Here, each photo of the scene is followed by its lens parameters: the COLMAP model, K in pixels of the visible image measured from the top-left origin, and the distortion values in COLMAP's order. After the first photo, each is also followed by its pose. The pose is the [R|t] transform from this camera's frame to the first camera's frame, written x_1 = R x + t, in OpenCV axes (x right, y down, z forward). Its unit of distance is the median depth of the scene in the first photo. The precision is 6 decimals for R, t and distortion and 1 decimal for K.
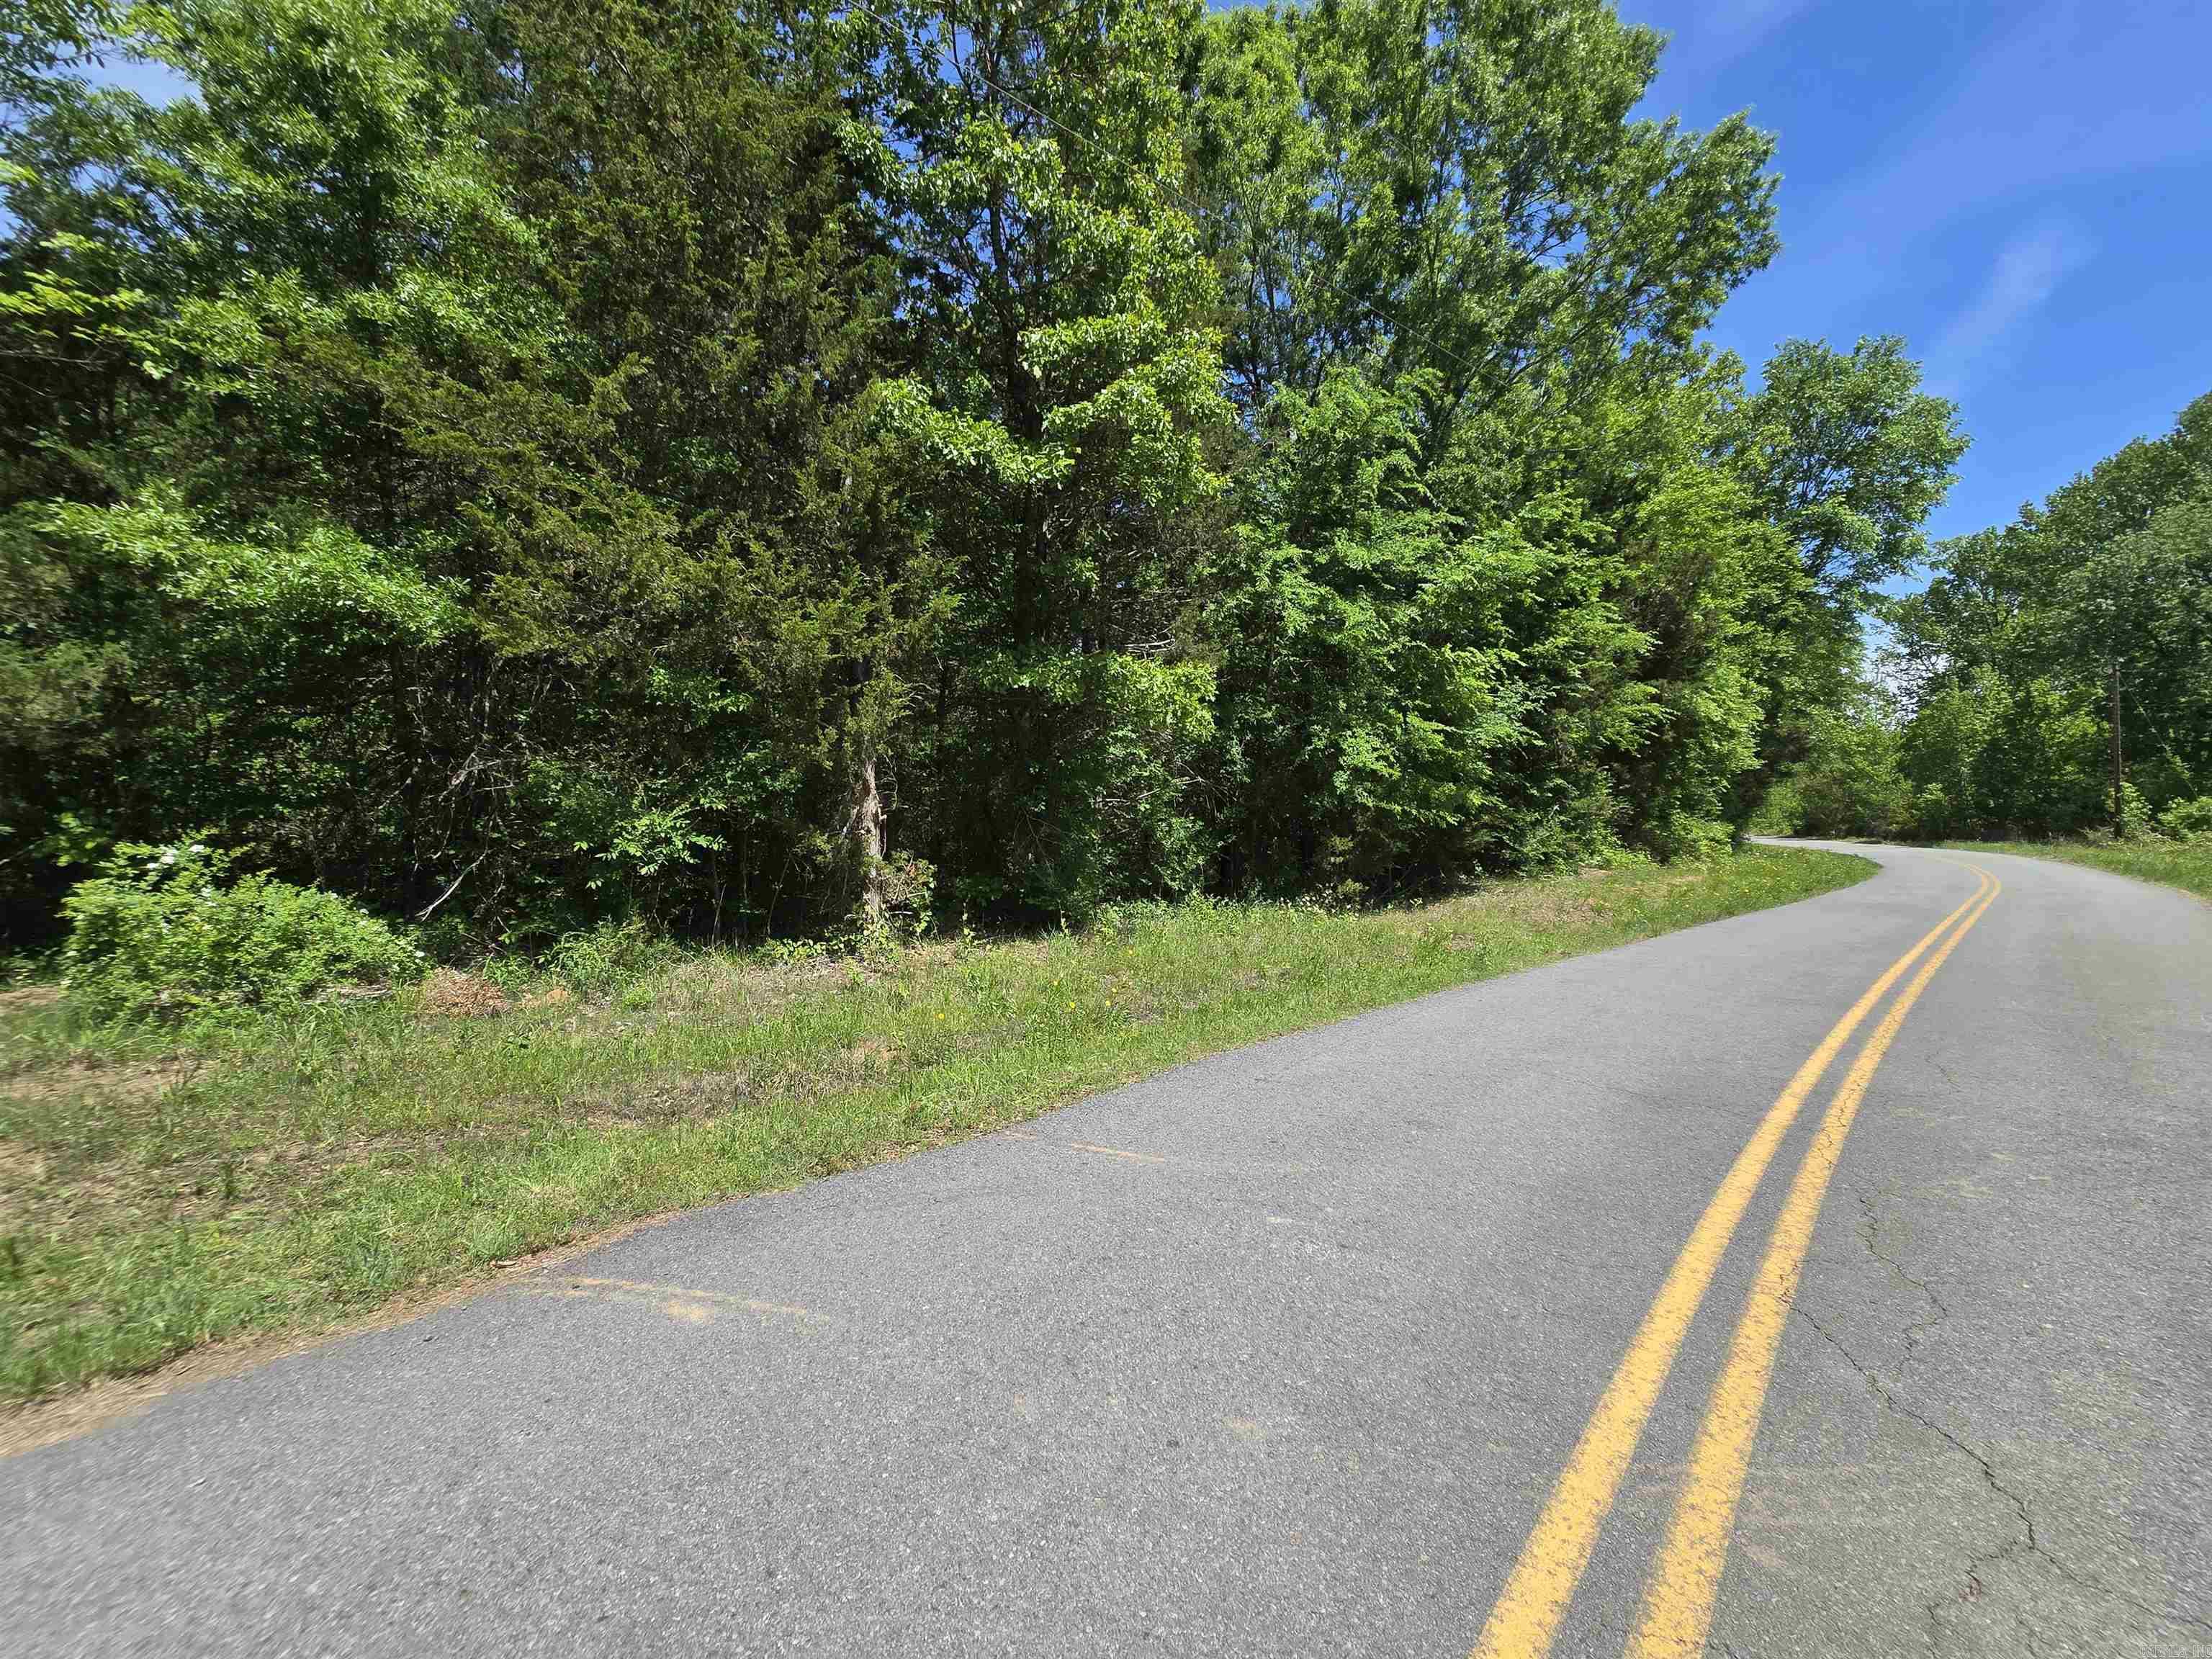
lens RADIAL K [[899.5, 0, 1104.6], [0, 899.5, 846.3], [0, 0, 1]] dist [0.001634, 0.000138]
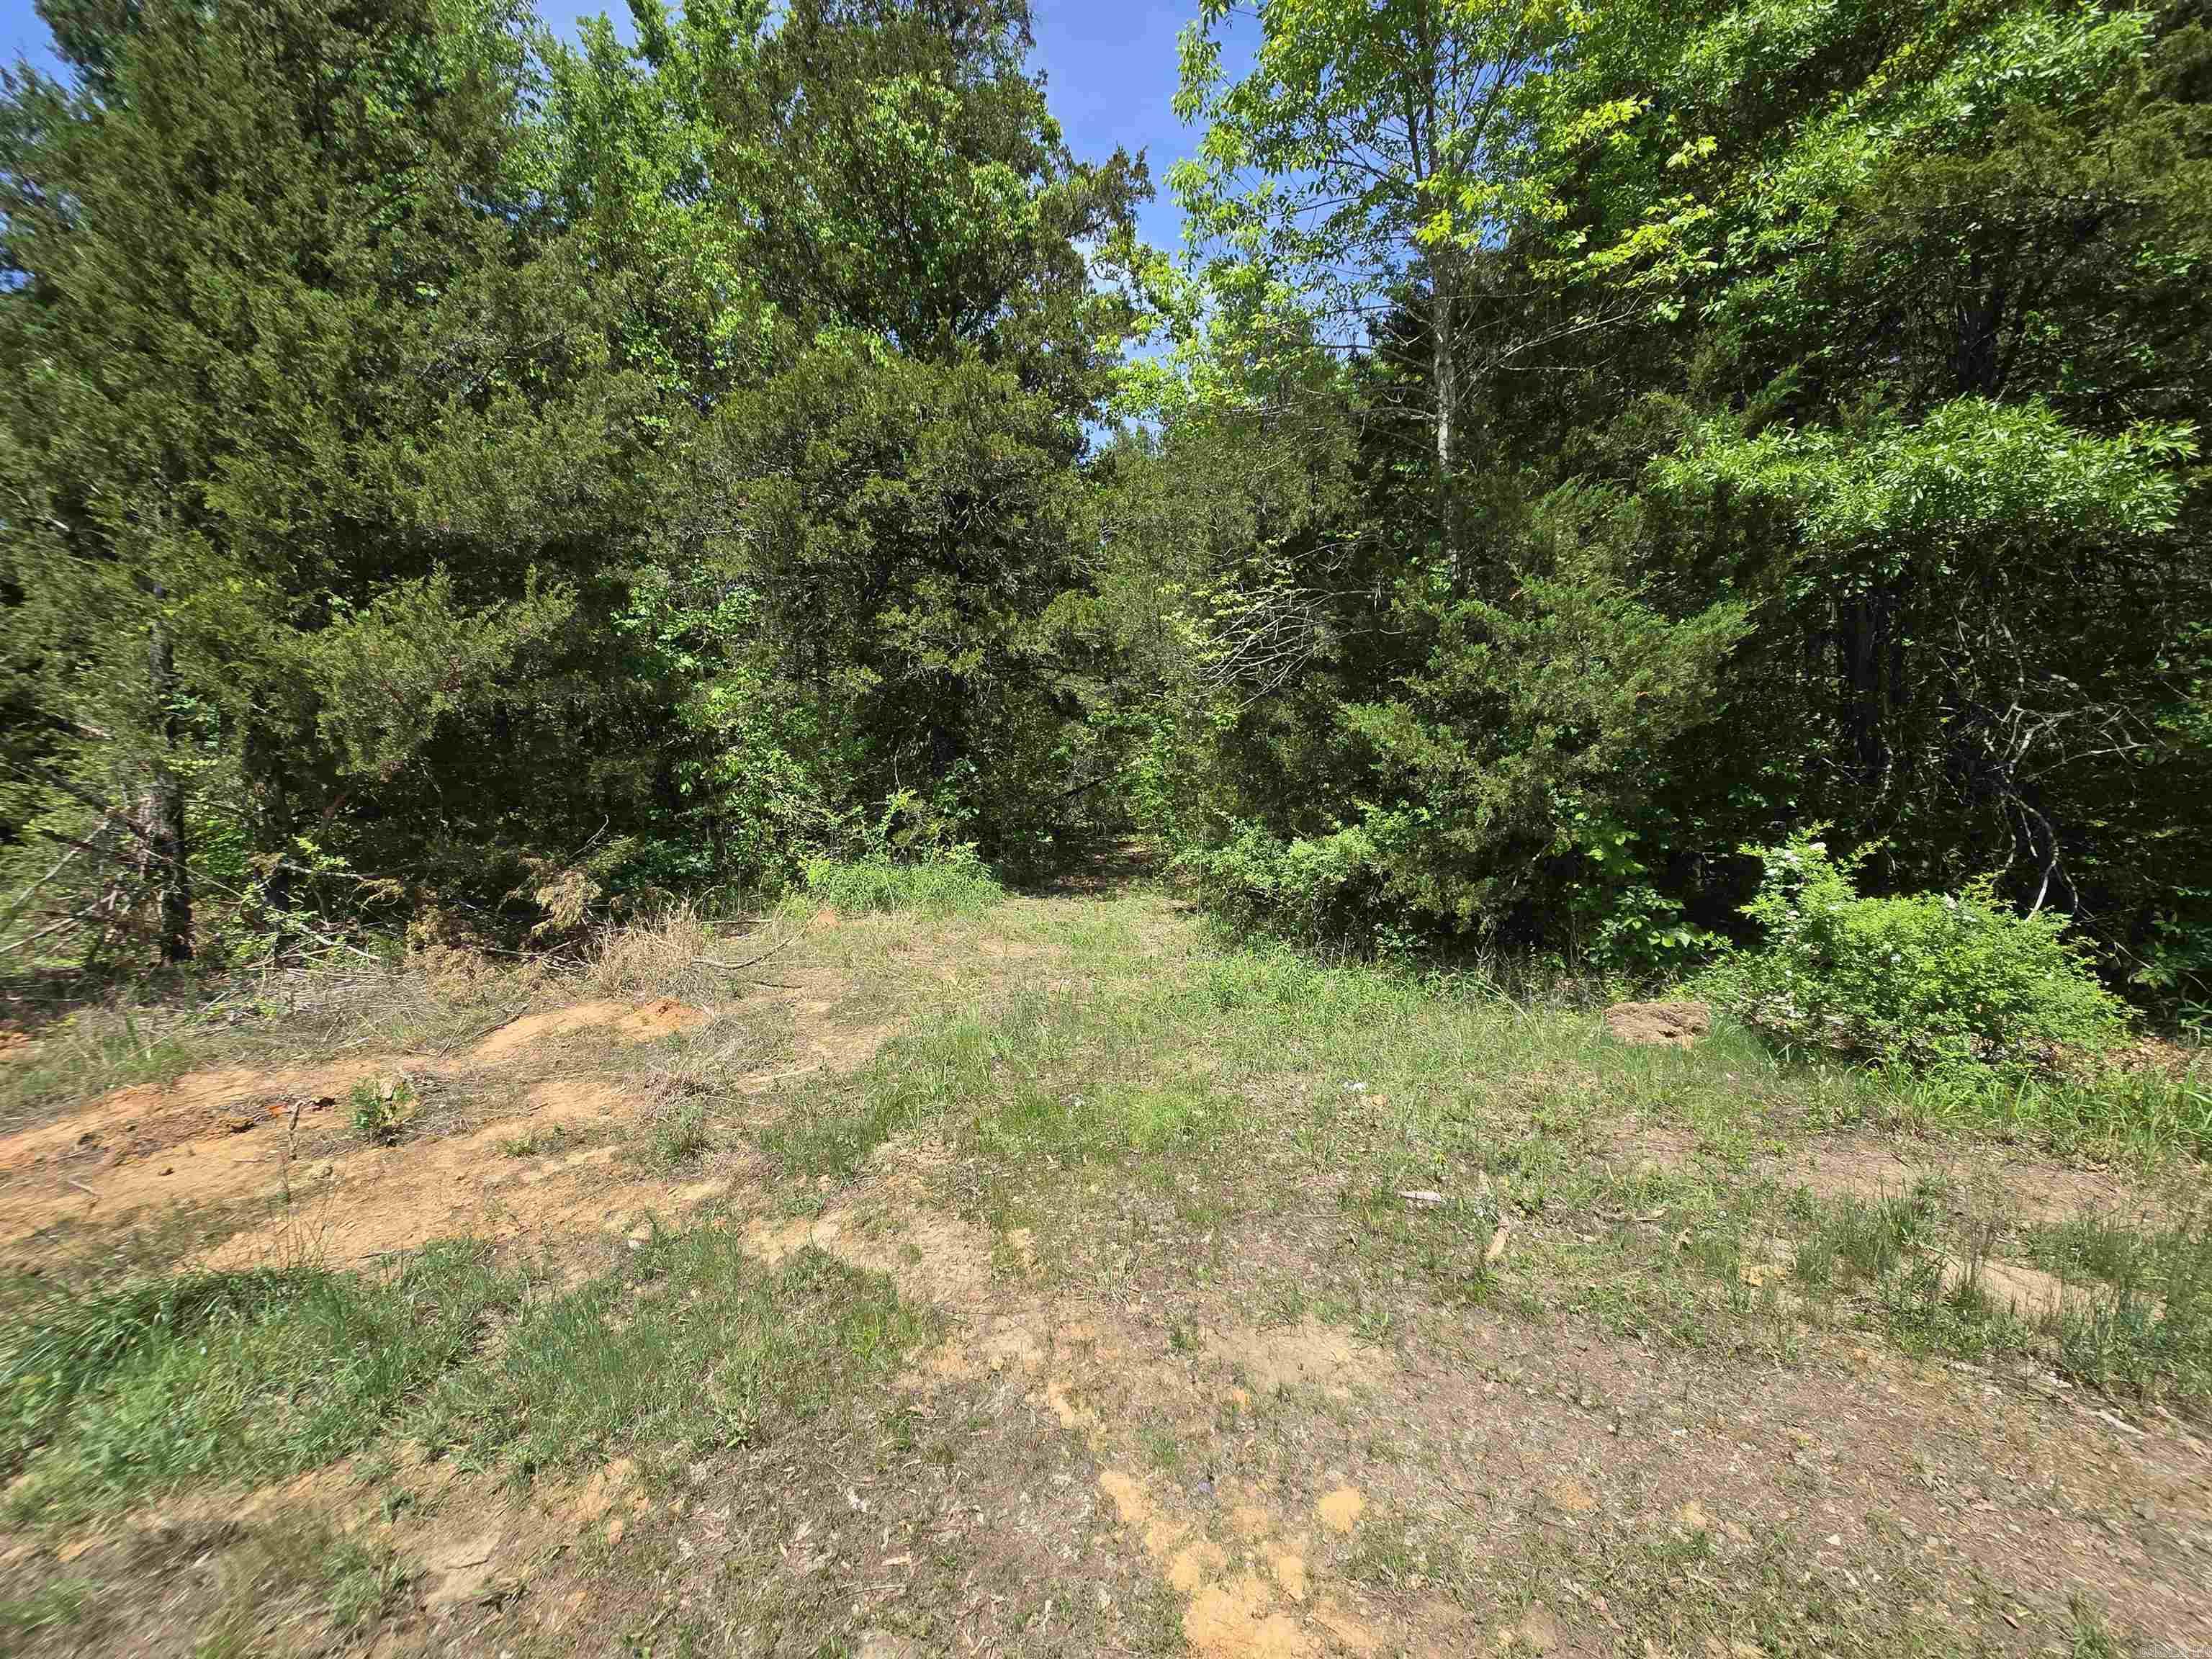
lens RADIAL K [[905.9, 0, 1101.0], [0, 905.9, 844.3], [0, 0, 1]] dist [0.001081, 0.000166]
pose [[0.626709, -0.003319, -0.779247, -0.589952], [0.010305, 0.999939, 0.004028, -0.005639], [0.779186, -0.010554, 0.626704, -0.008758]]
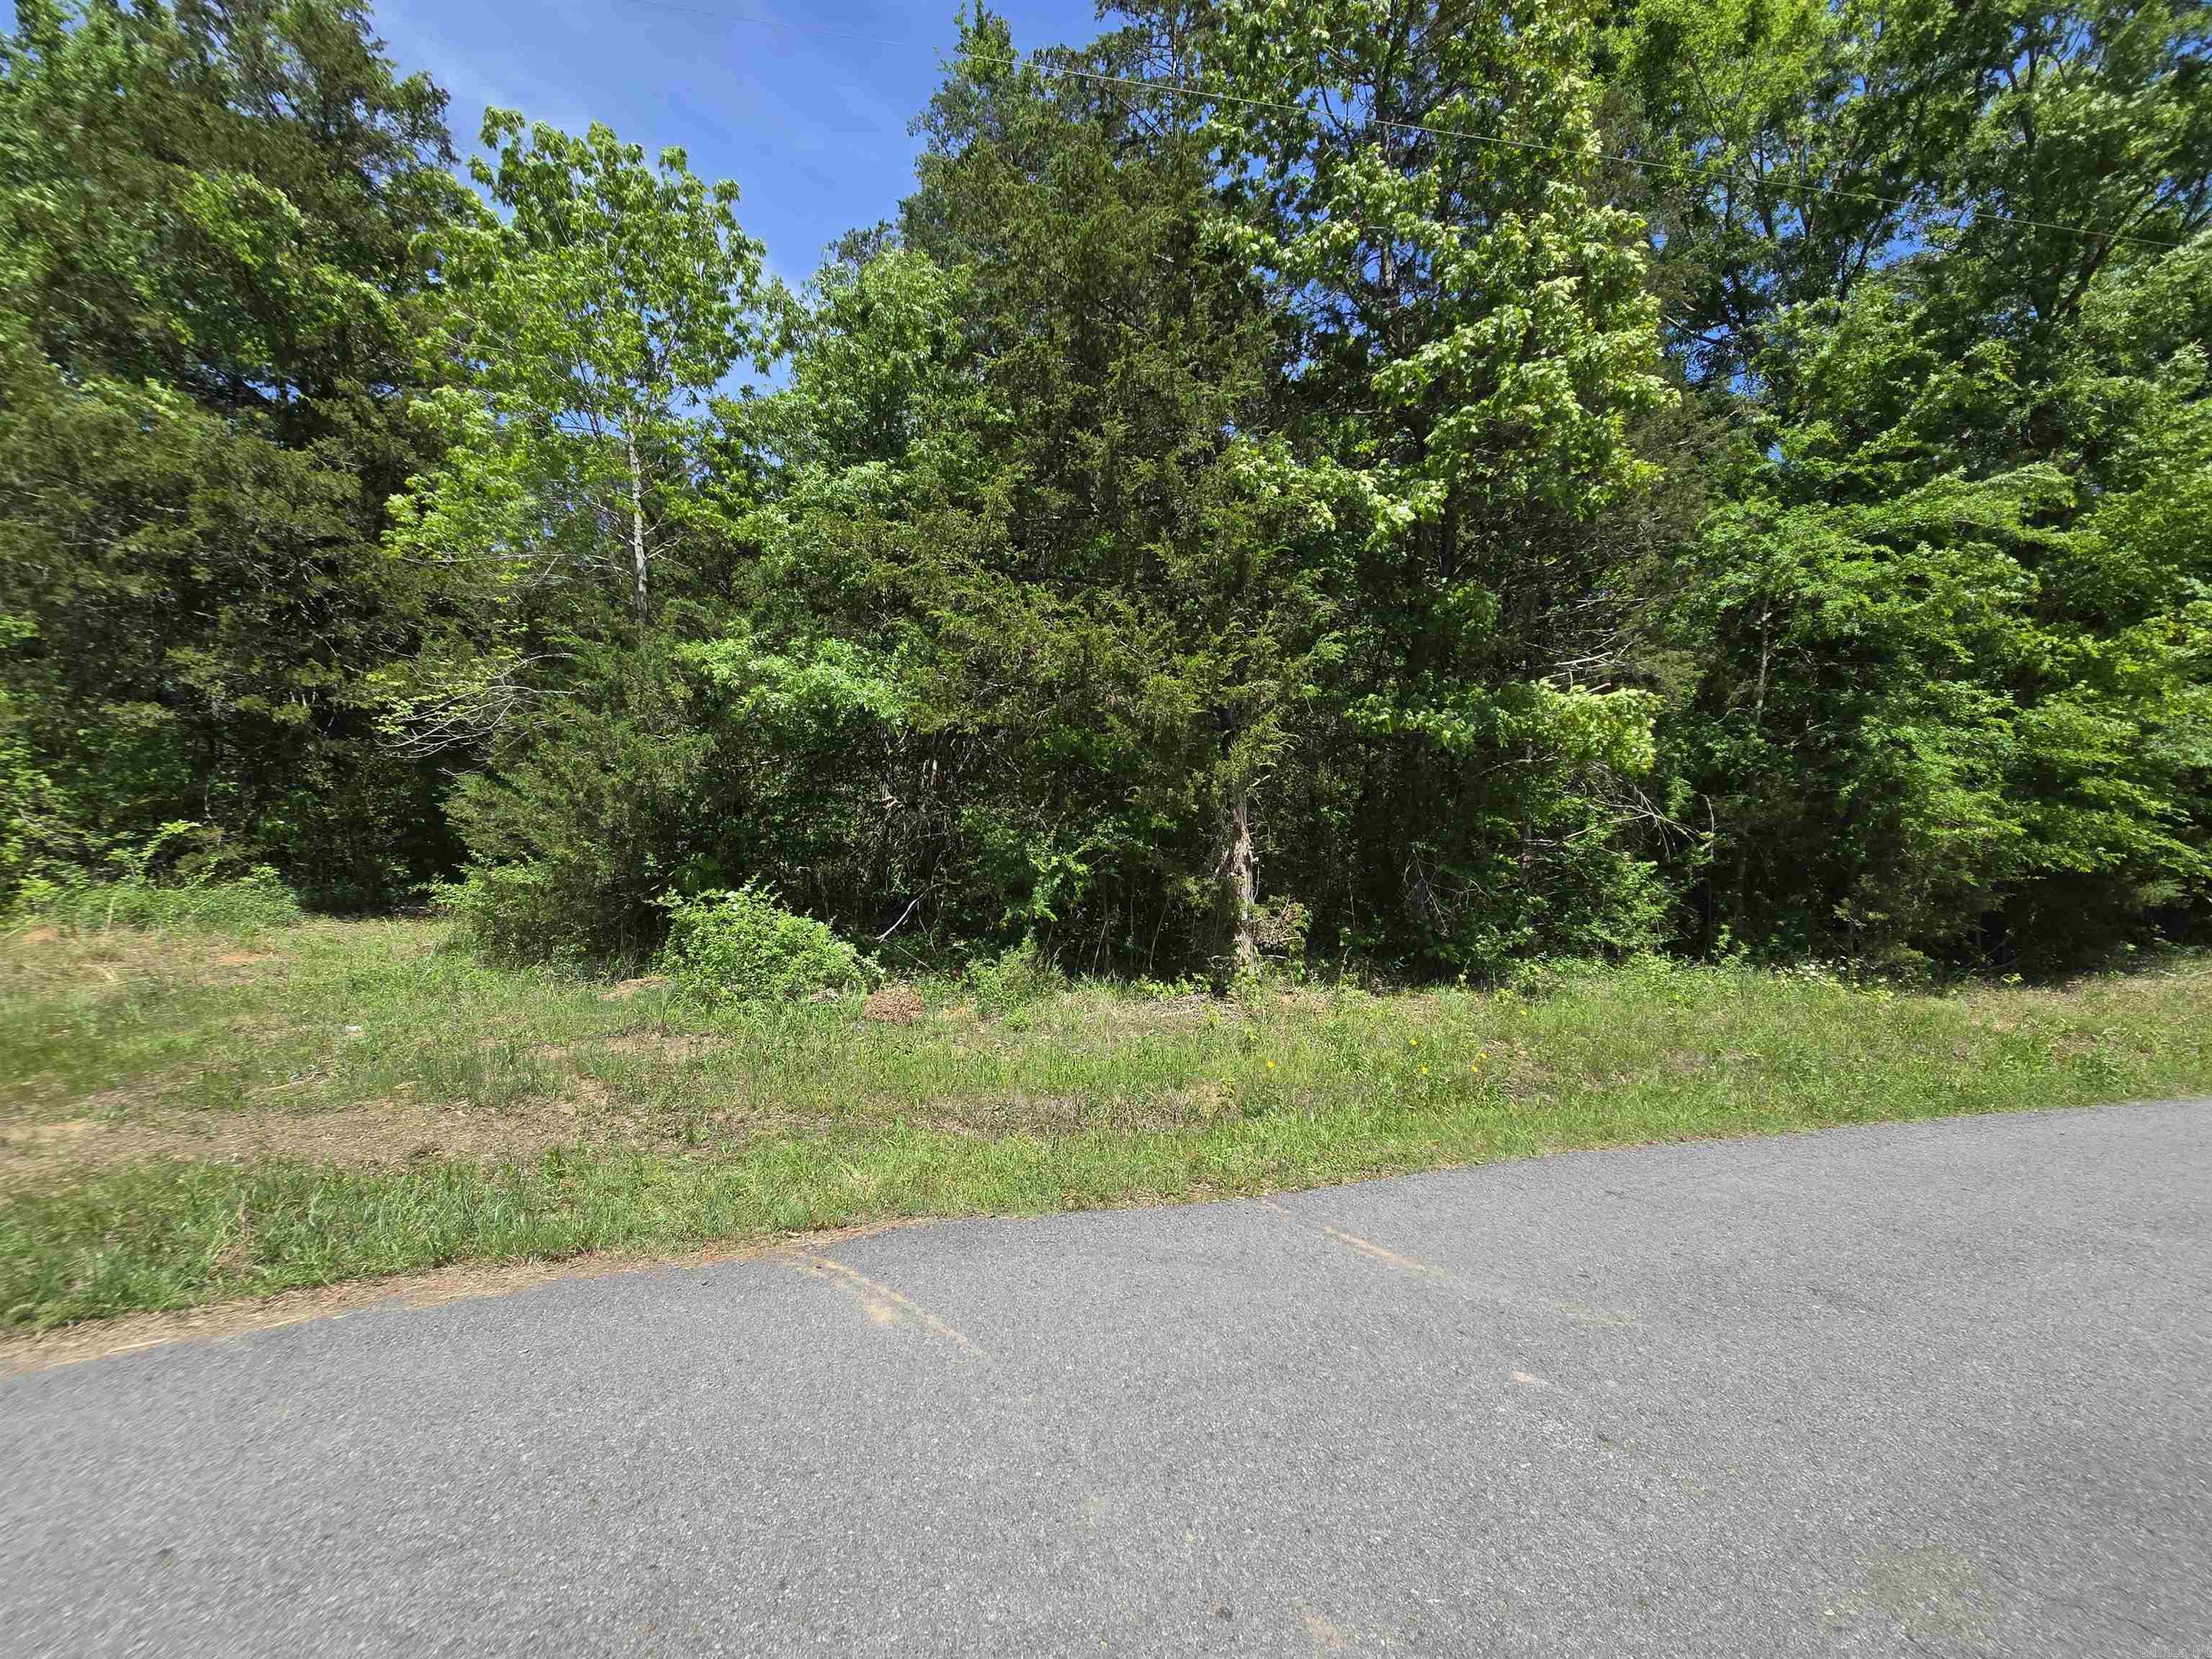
lens RADIAL K [[901.5, 0, 1098.6], [0, 901.5, 826.9], [0, 0, 1]] dist [0.003425, 0.000435]
pose [[0.877655, -0.016029, -0.479025, 0.094556], [-0.016822, 0.997795, -0.064208, -0.001211], [0.478998, 0.064410, 0.875450, 0.041312]]
